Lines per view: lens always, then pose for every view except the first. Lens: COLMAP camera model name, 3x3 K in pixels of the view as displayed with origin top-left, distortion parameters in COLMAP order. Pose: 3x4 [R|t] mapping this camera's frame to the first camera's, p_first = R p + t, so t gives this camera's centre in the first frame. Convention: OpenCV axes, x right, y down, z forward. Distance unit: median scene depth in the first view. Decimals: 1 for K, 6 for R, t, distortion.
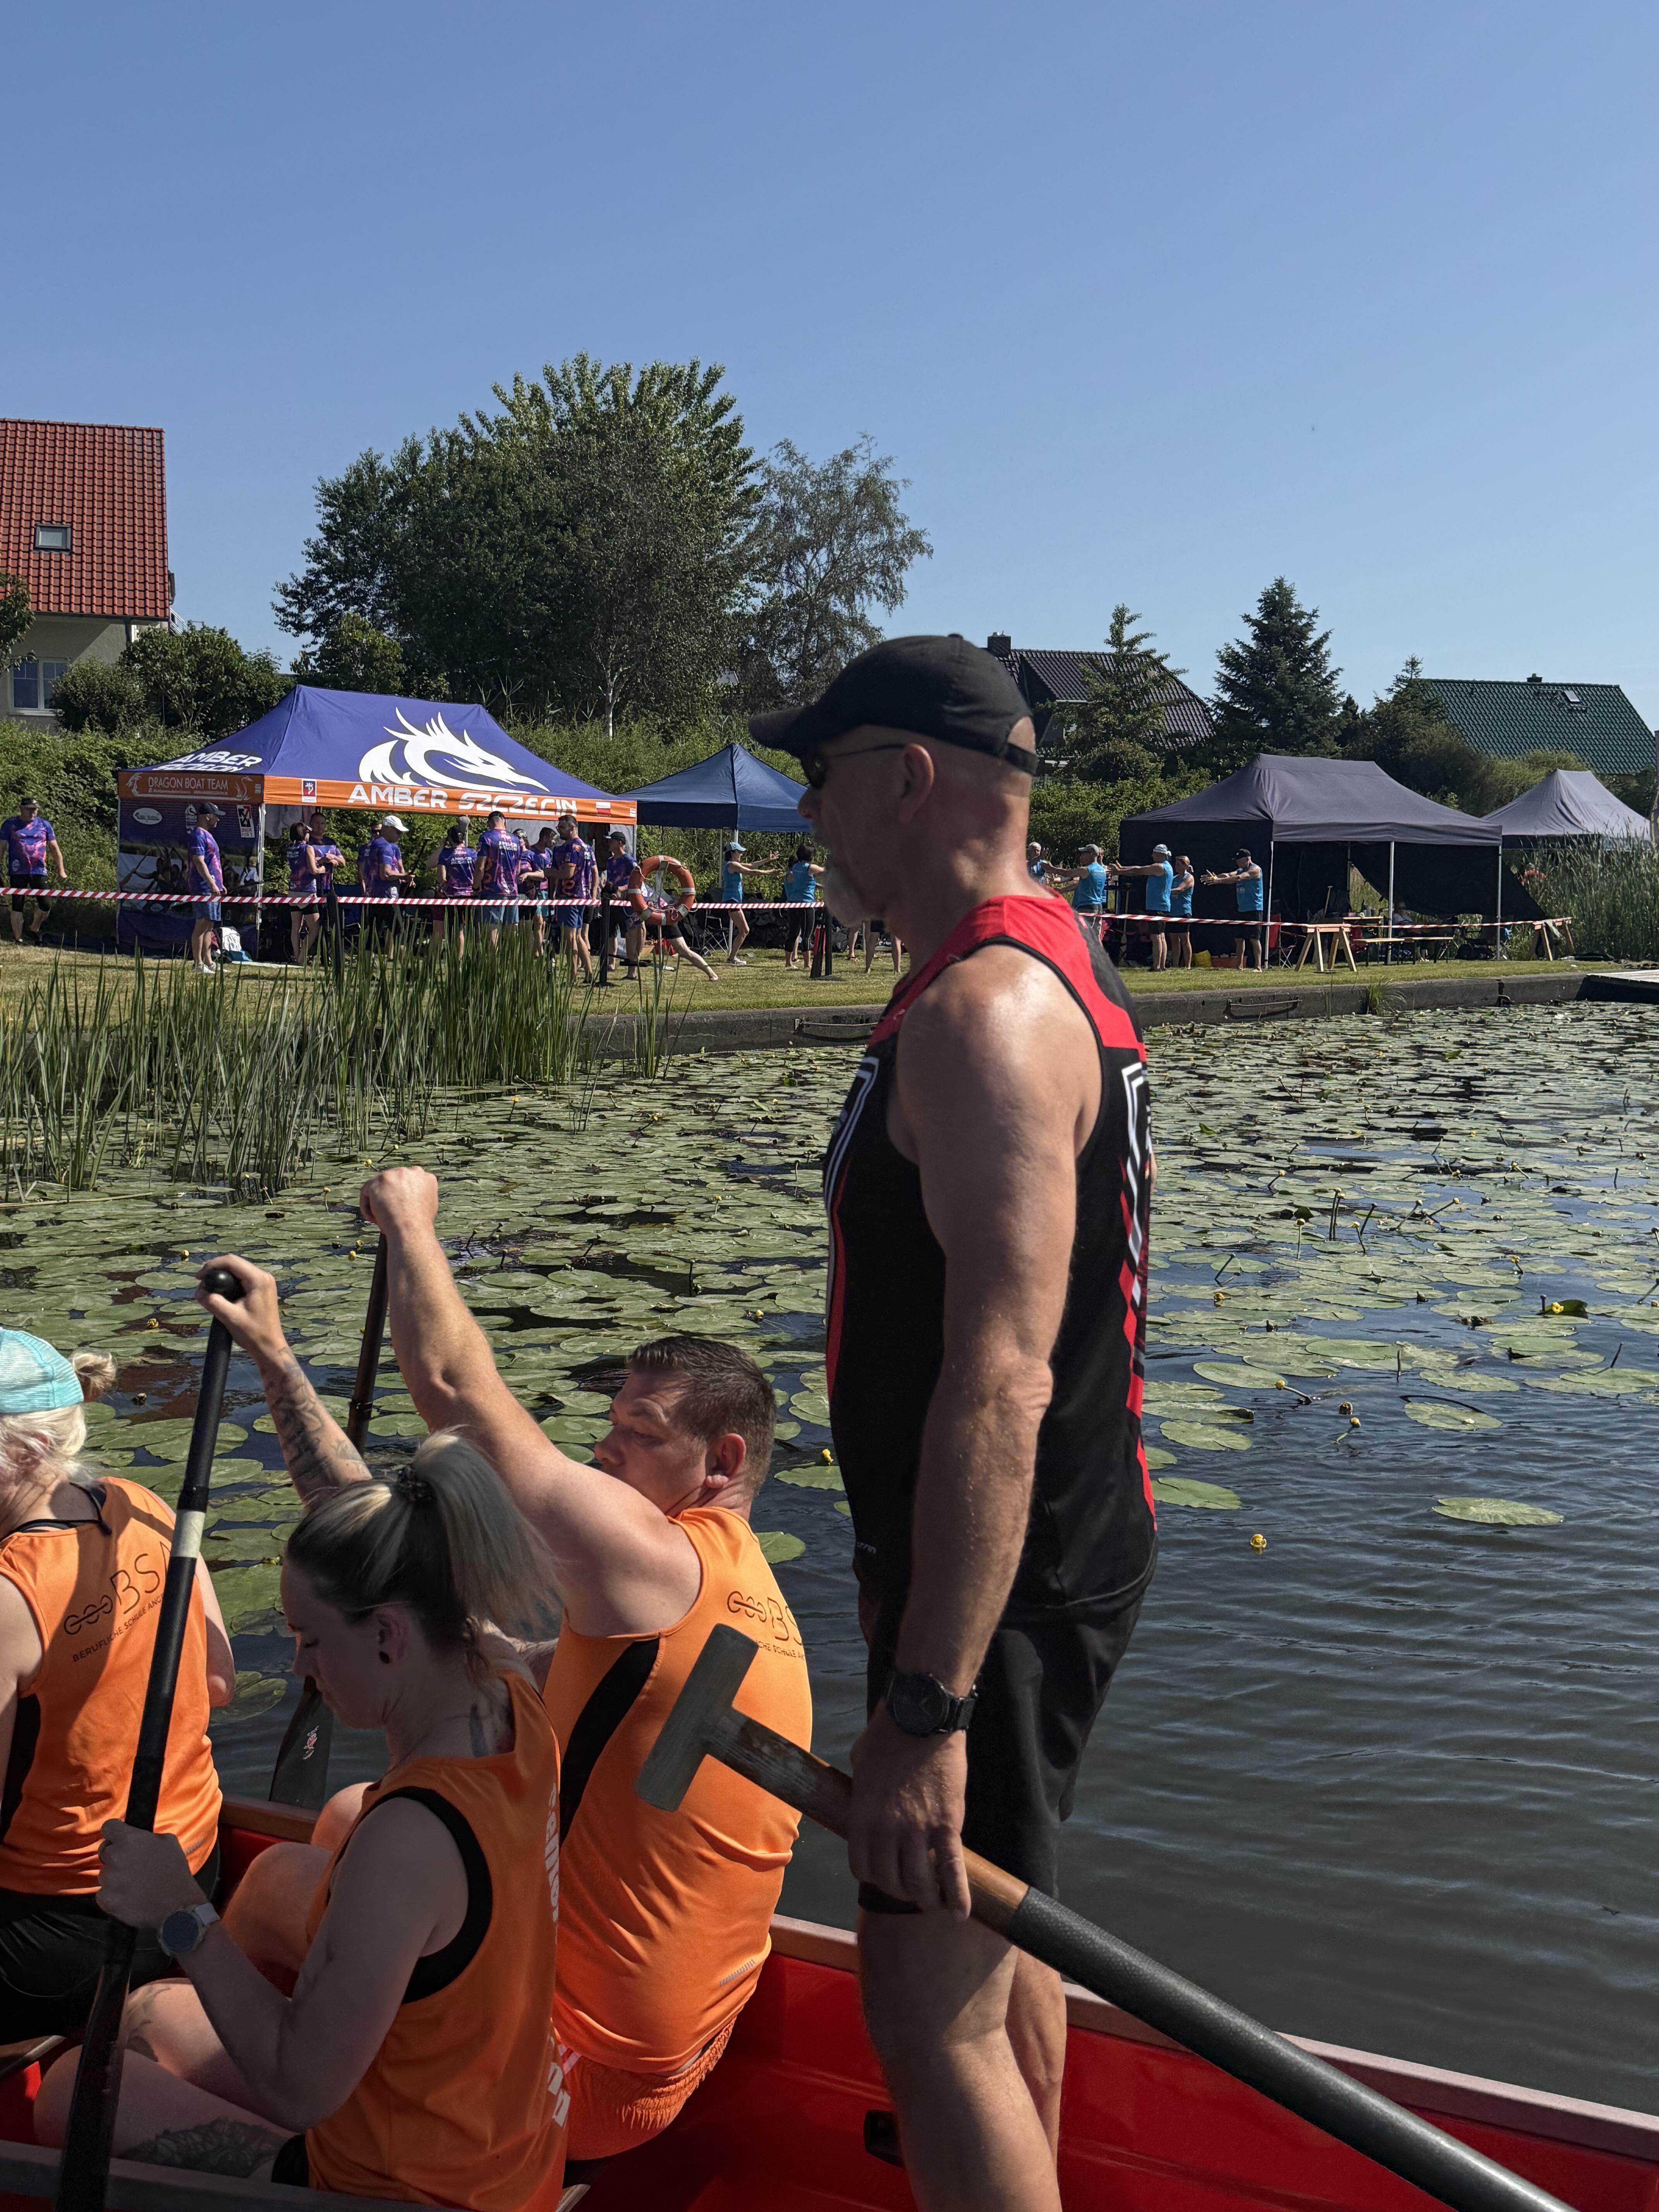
lens RADIAL K [[2363.0, 0, 737.0], [0, 2363.0, 1132.8], [0, 0, 1]] dist [0.119439, 0.000000]
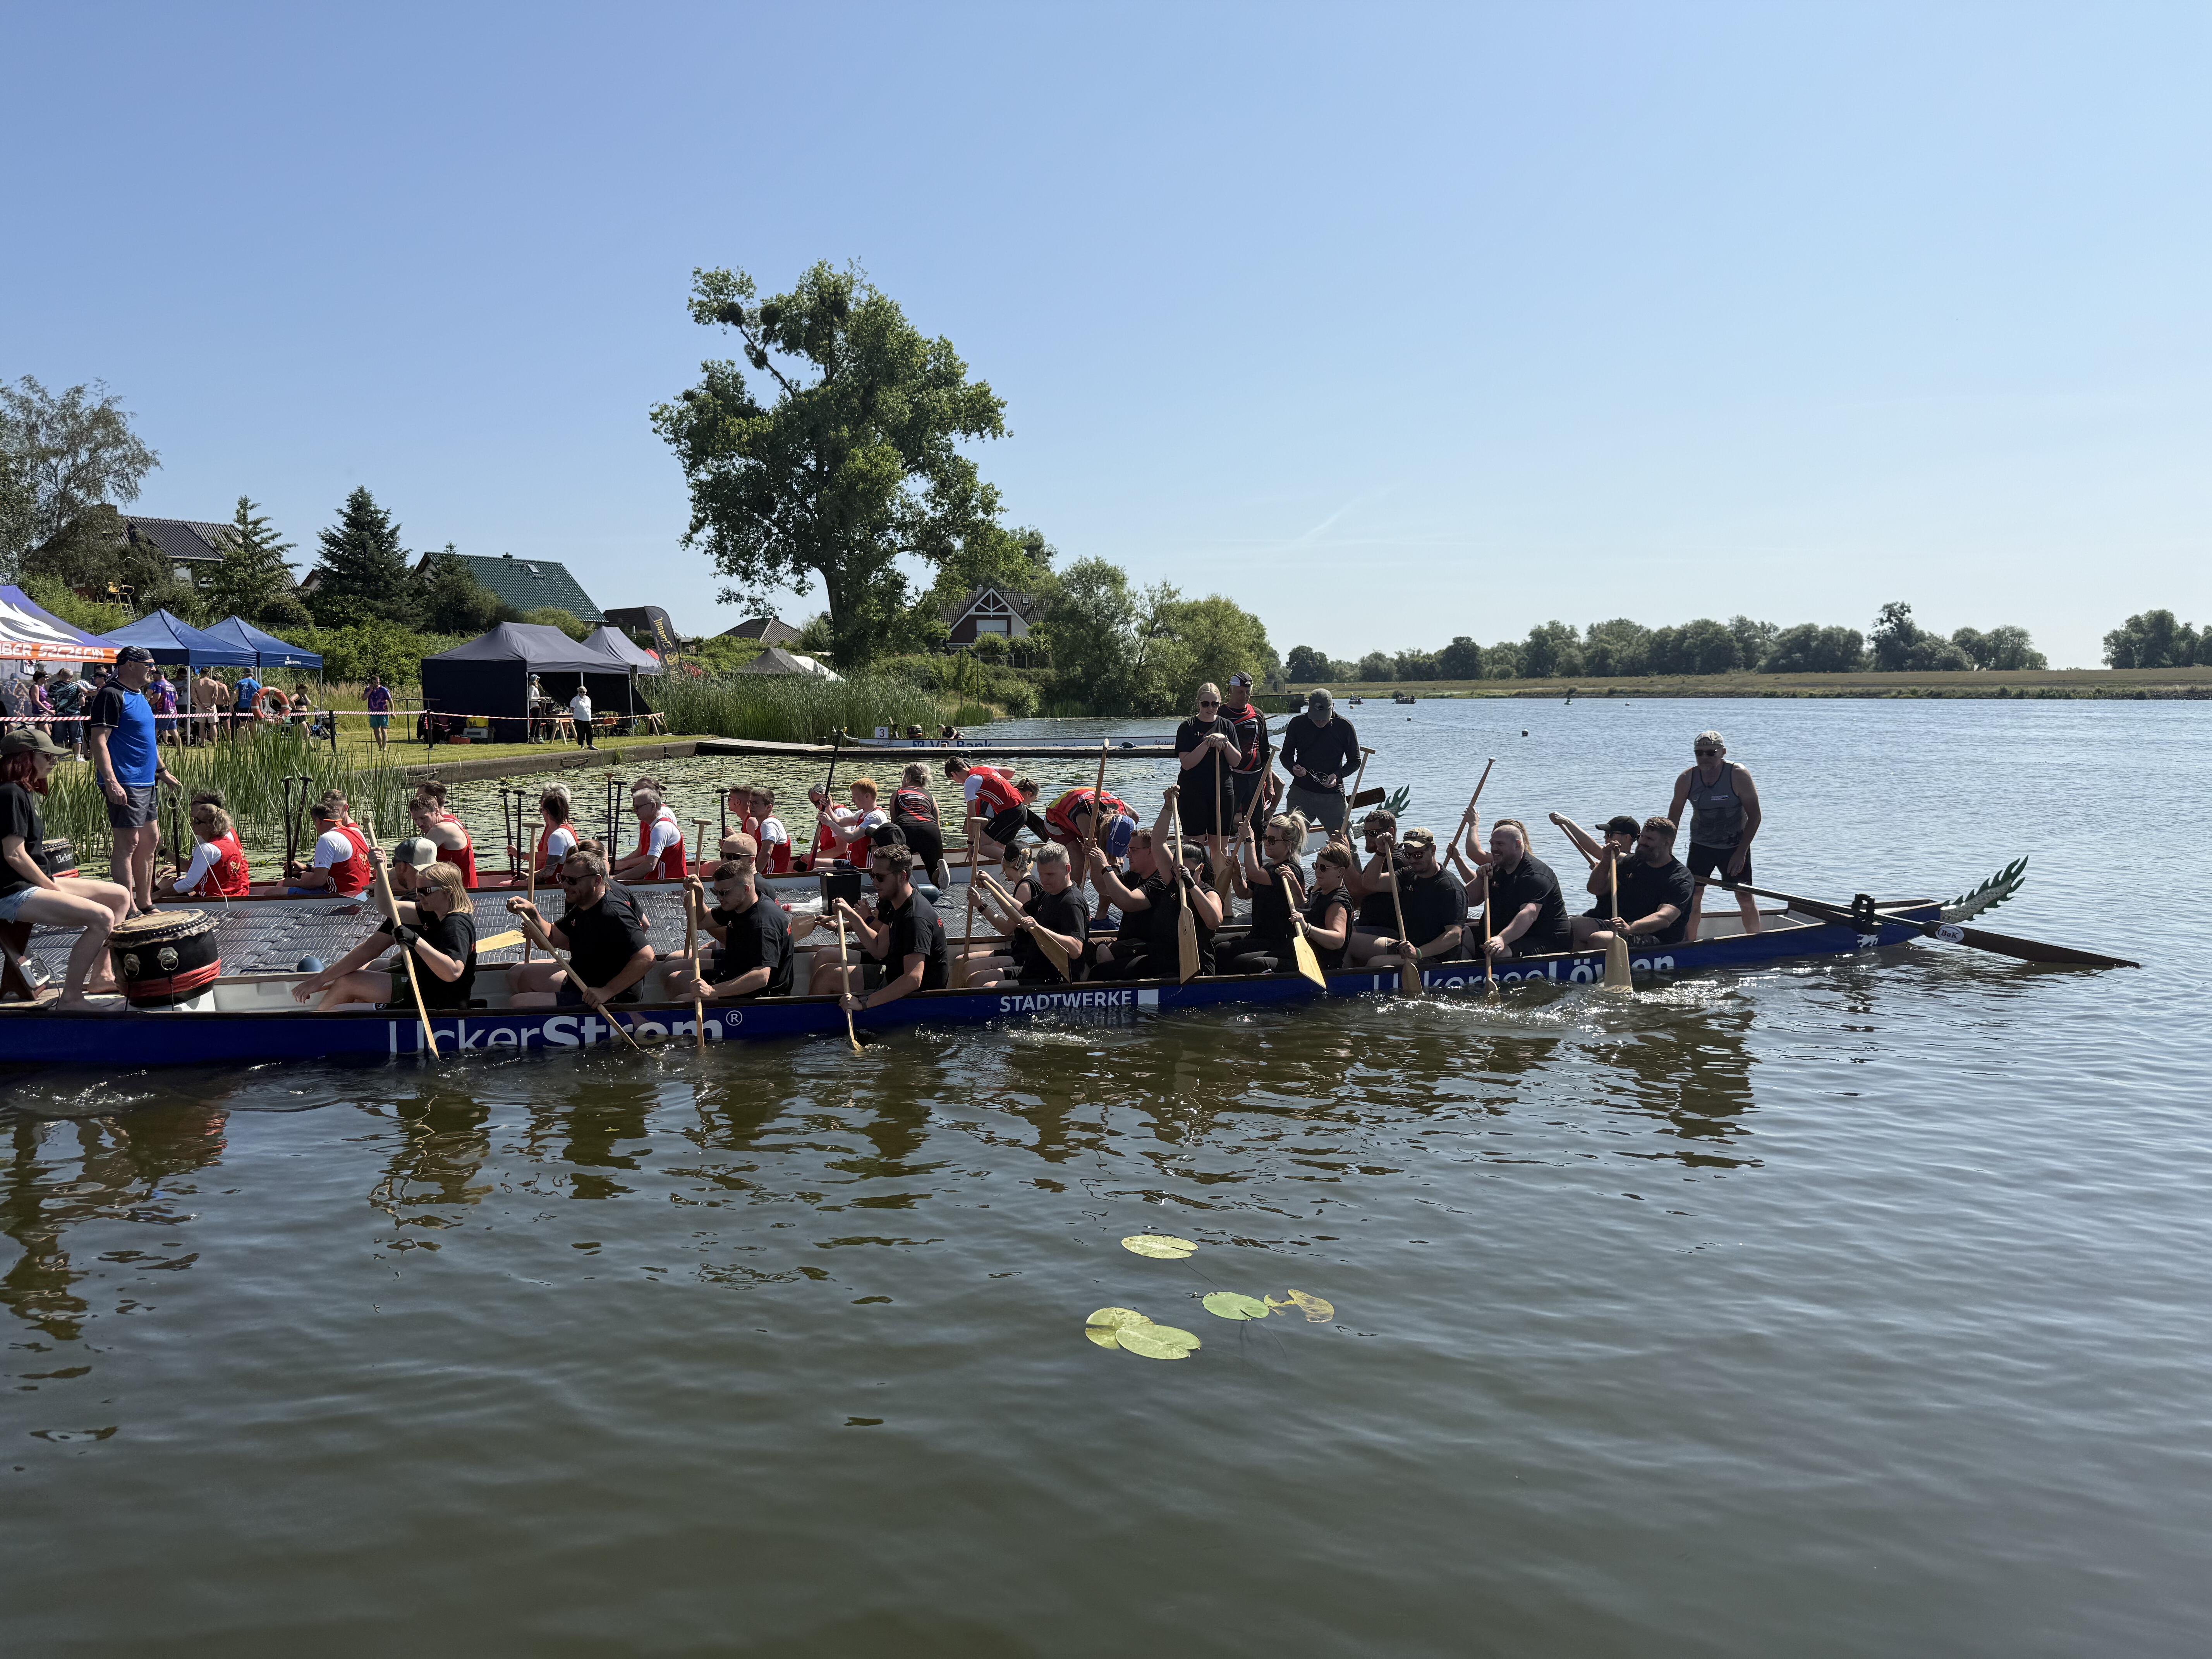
lens RADIAL K [[1673.1, 0, 1126.3], [0, 1673.1, 831.0], [0, 0, 1]] dist [0.089572, -0.085682]
pose [[0.763897, -0.066764, 0.641875, -0.148302], [0.077908, 0.996900, 0.010973, 0.010223], [-0.640618, 0.041625, 0.766731, -0.153498]]
